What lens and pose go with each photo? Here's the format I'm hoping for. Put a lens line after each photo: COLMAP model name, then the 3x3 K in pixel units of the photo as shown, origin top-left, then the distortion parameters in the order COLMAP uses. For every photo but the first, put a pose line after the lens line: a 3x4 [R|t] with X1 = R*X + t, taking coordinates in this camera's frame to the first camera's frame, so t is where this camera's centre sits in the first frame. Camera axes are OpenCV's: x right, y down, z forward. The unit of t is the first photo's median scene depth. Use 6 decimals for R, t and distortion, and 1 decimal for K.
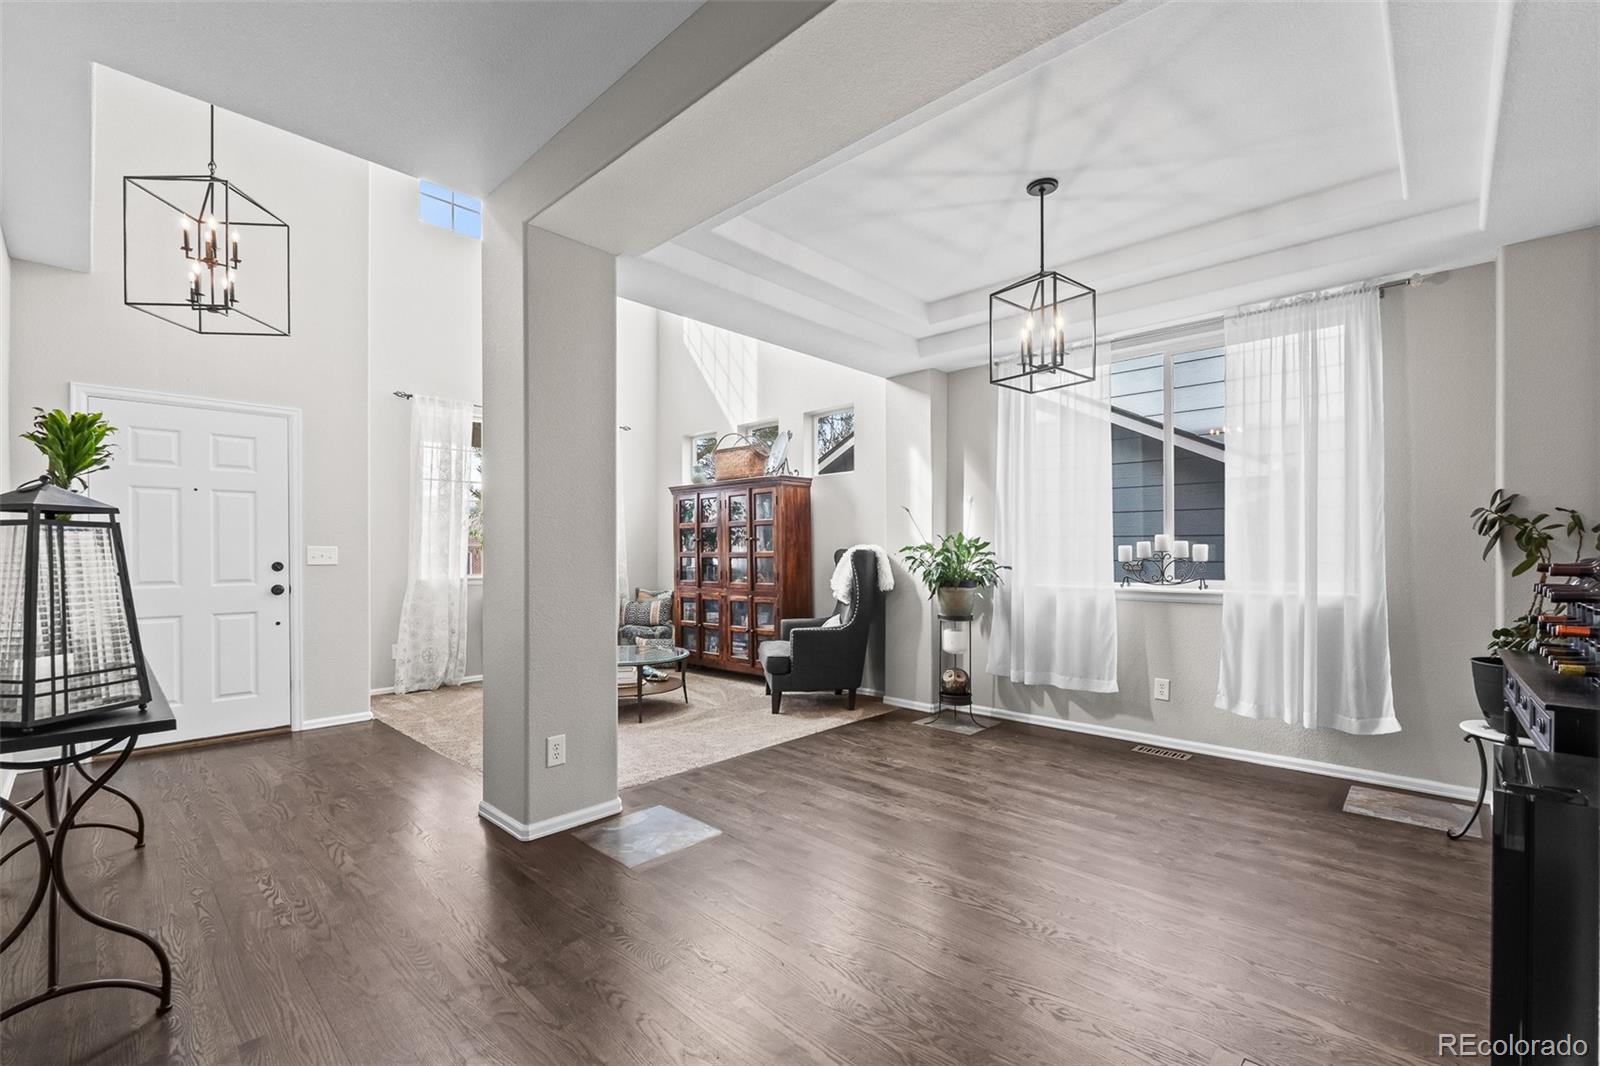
lens RADIAL K [[688.5, 0, 802.7], [0, 688.5, 556.1], [0, 0, 1]] dist [-0.001851, -0.000048]
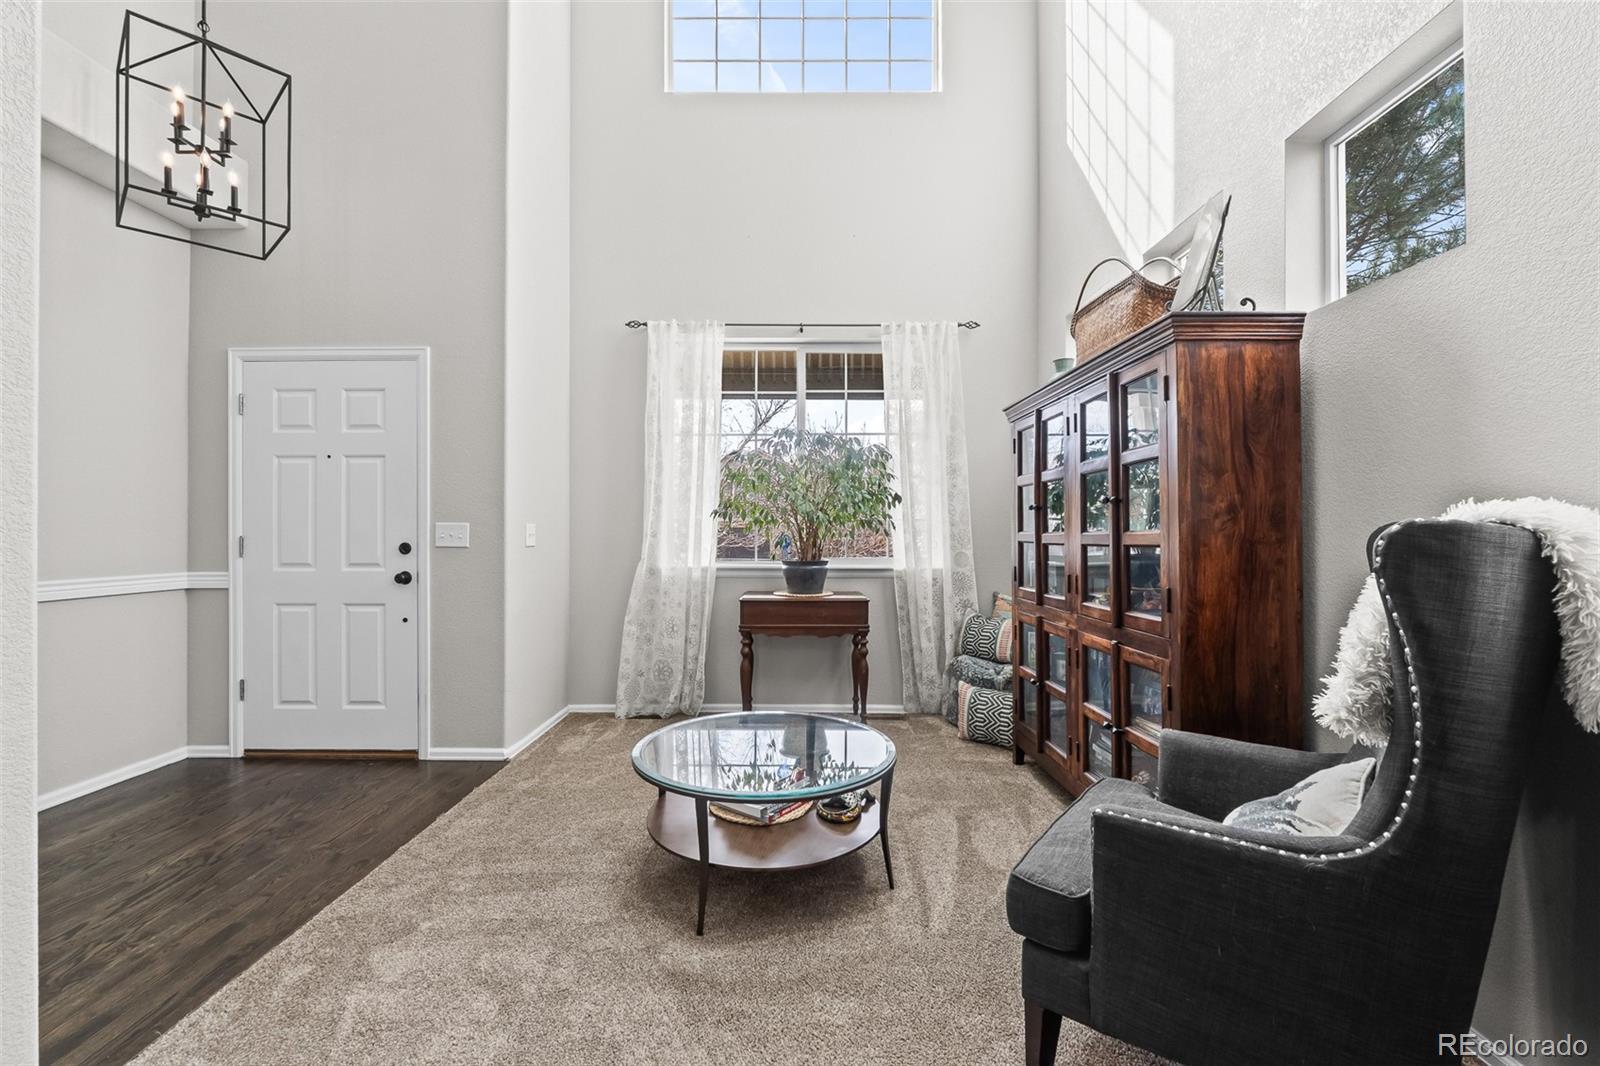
lens RADIAL K [[682.6, 0, 789.5], [0, 682.6, 531.1], [0, 0, 1]] dist [-0.005827, 0.000420]
pose [[0.682208, 0.002304, -0.731155, 0.110688], [-0.006091, 0.999978, -0.002532, -0.005176], [0.731133, 0.006181, 0.682207, 0.766833]]
